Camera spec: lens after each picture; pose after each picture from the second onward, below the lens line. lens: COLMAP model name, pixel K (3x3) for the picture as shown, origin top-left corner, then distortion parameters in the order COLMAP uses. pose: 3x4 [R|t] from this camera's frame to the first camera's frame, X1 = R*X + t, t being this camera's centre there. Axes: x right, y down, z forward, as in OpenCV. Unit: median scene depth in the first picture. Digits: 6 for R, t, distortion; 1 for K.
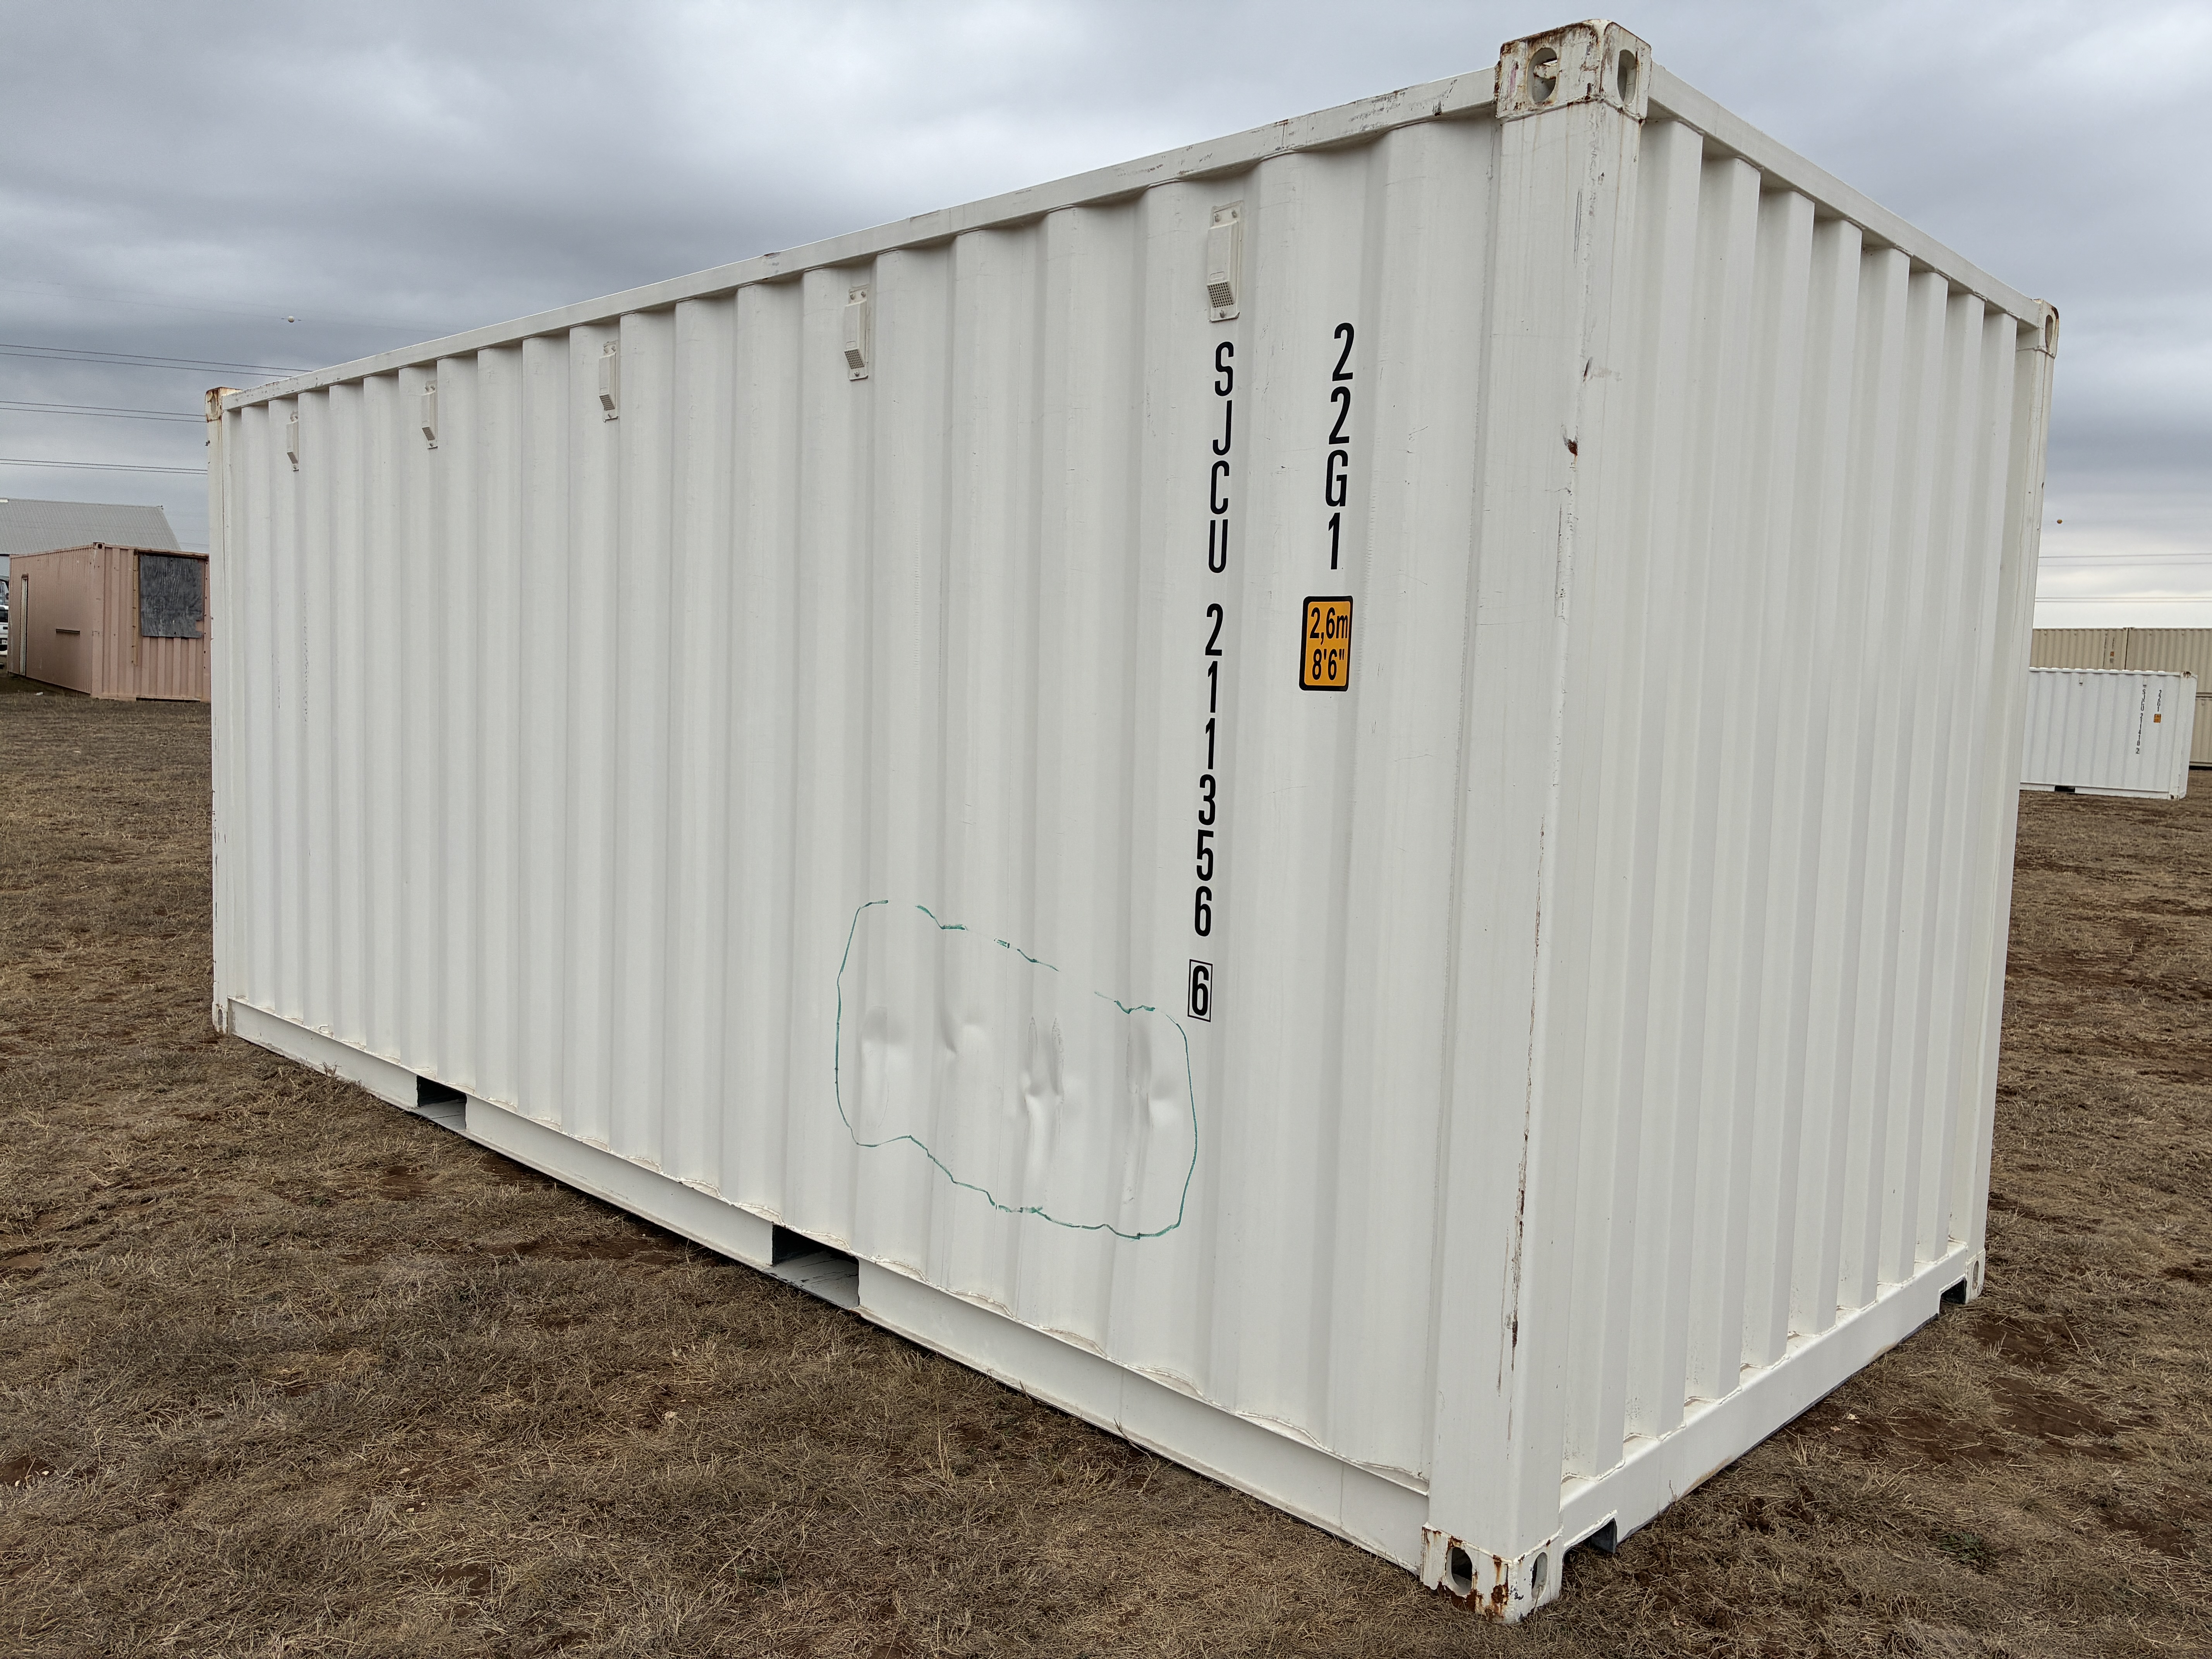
lens RADIAL K [[1708.0, 0, 1109.7], [0, 1708.0, 832.3], [0, 0, 1]] dist [-0.001352, -0.021037]
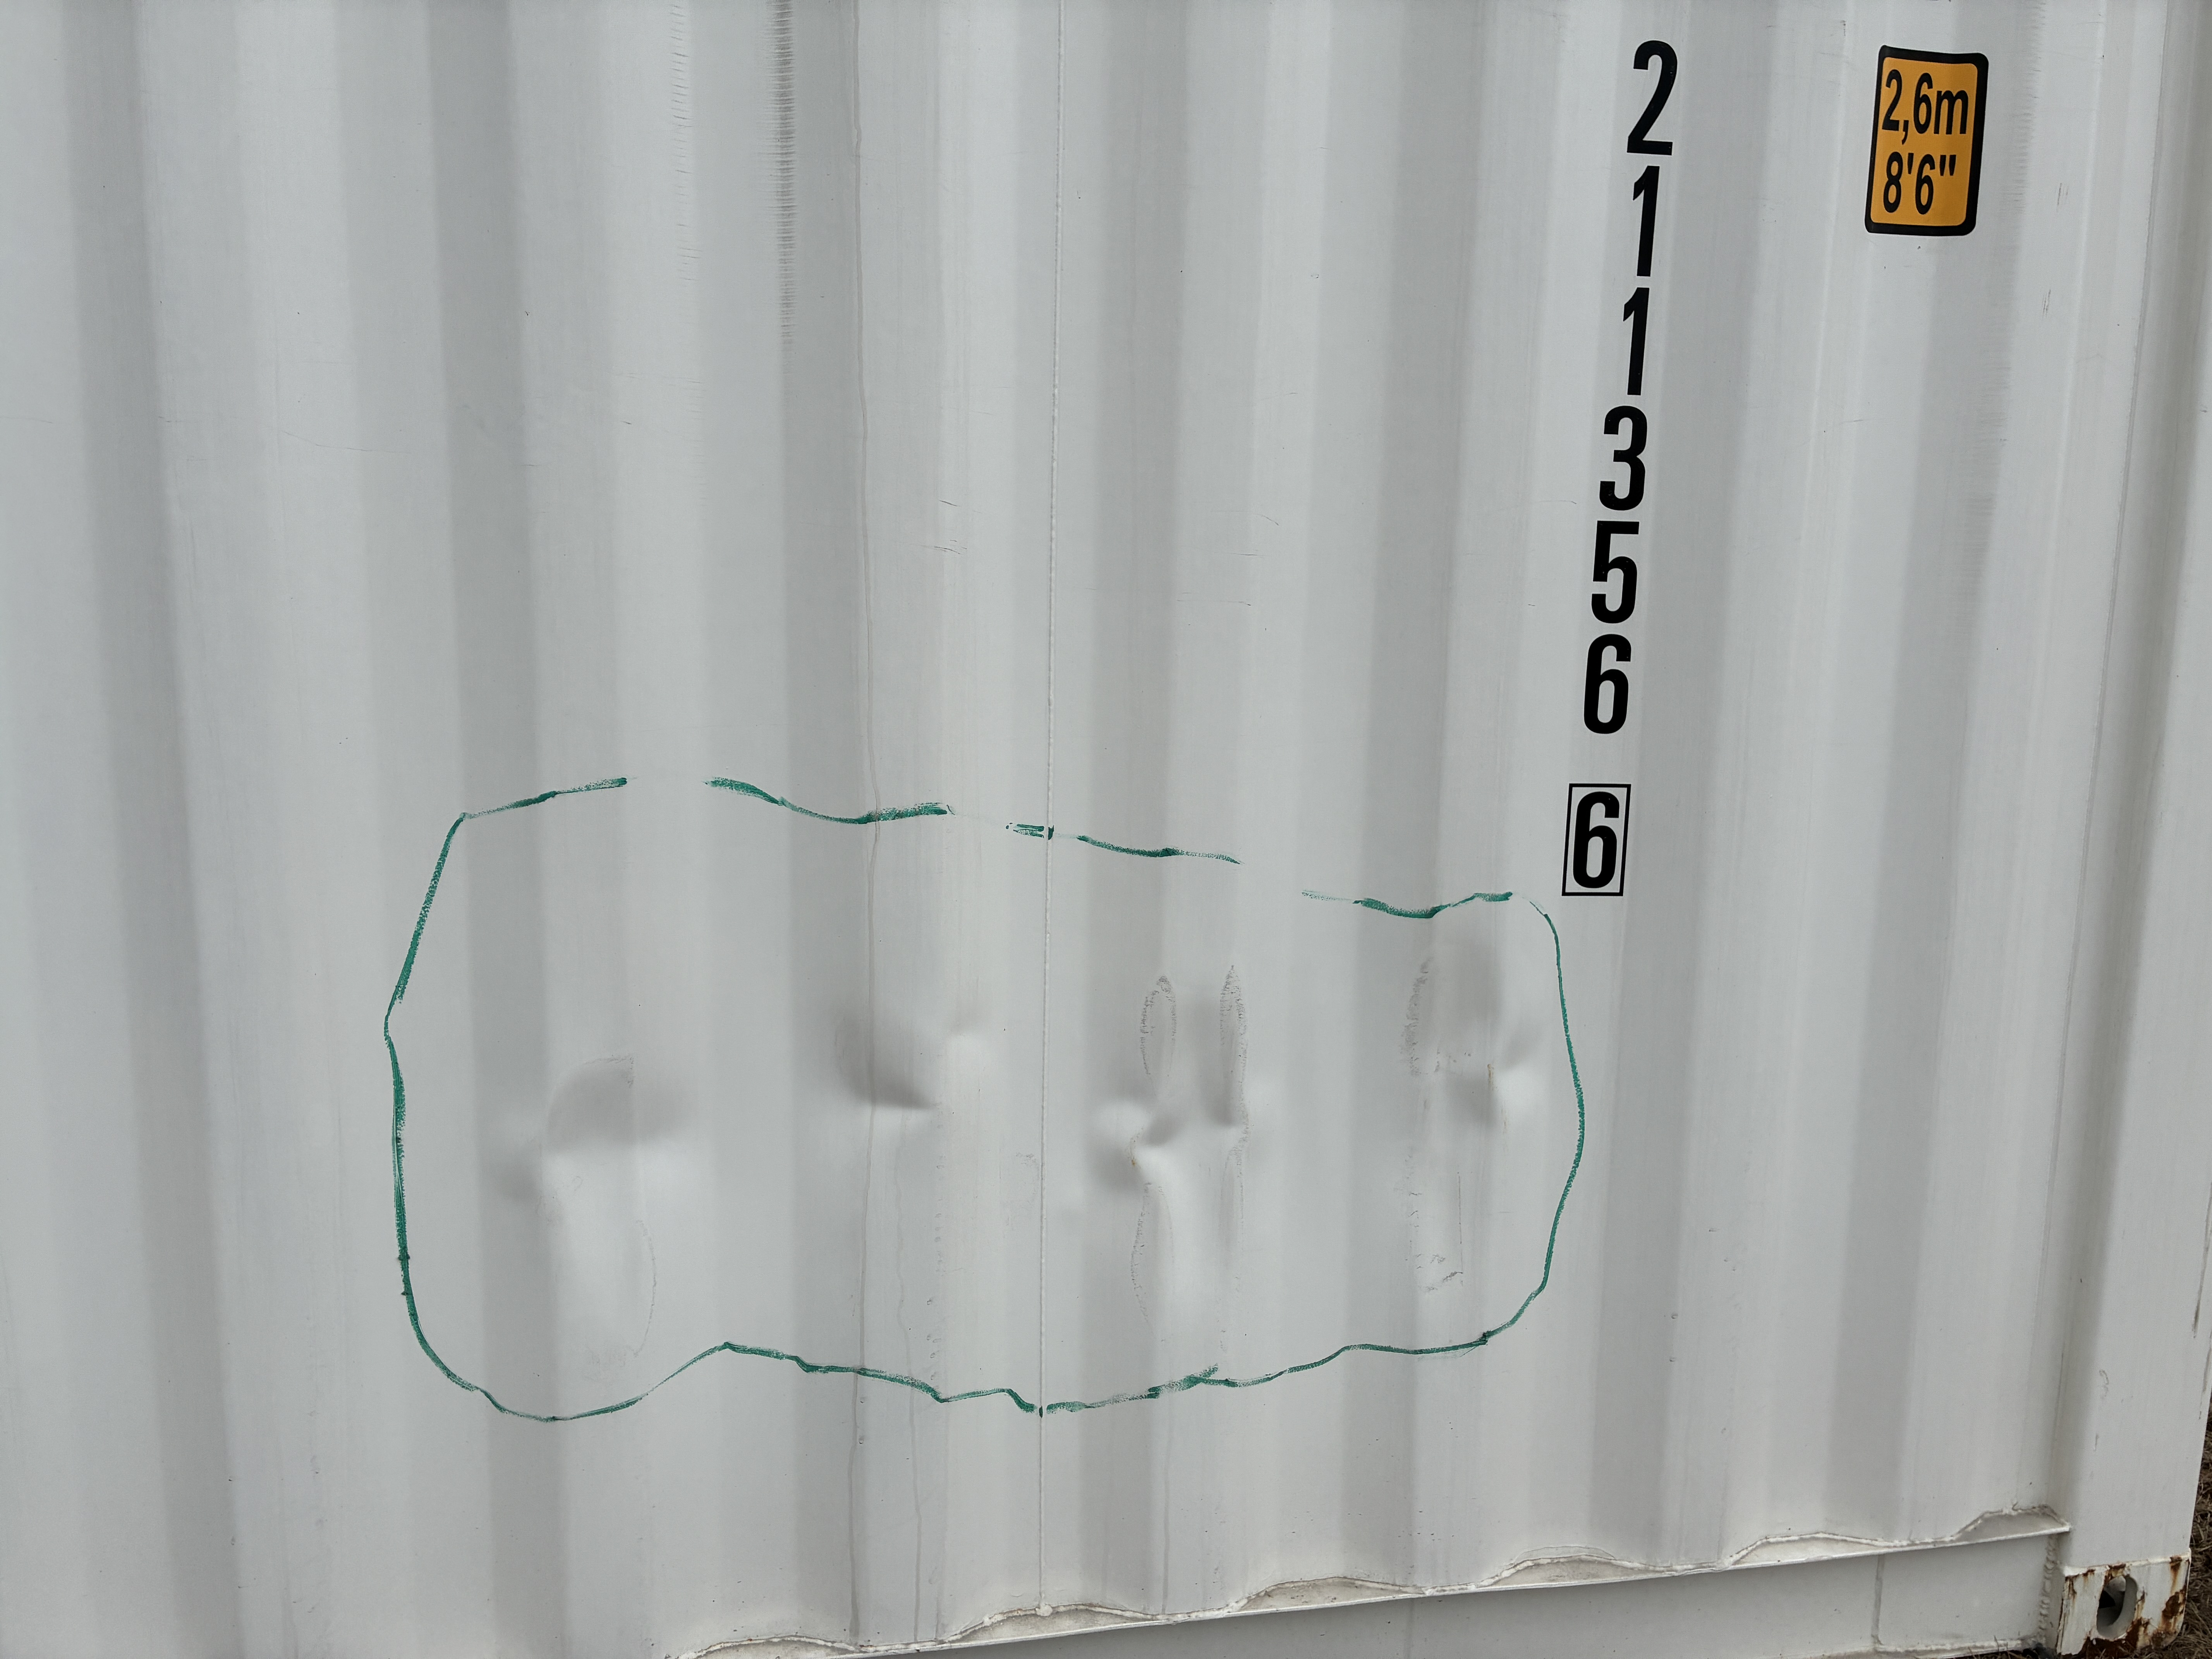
lens RADIAL K [[1708.0, 0, 1115.9], [0, 1708.0, 820.3], [0, 0, 1]] dist [-0.001352, -0.021037]
pose [[0.585841, -0.165021, 0.793447, -0.440891], [0.073670, 0.985840, 0.150641, -0.000906], [-0.807071, -0.029799, 0.589702, 0.823233]]
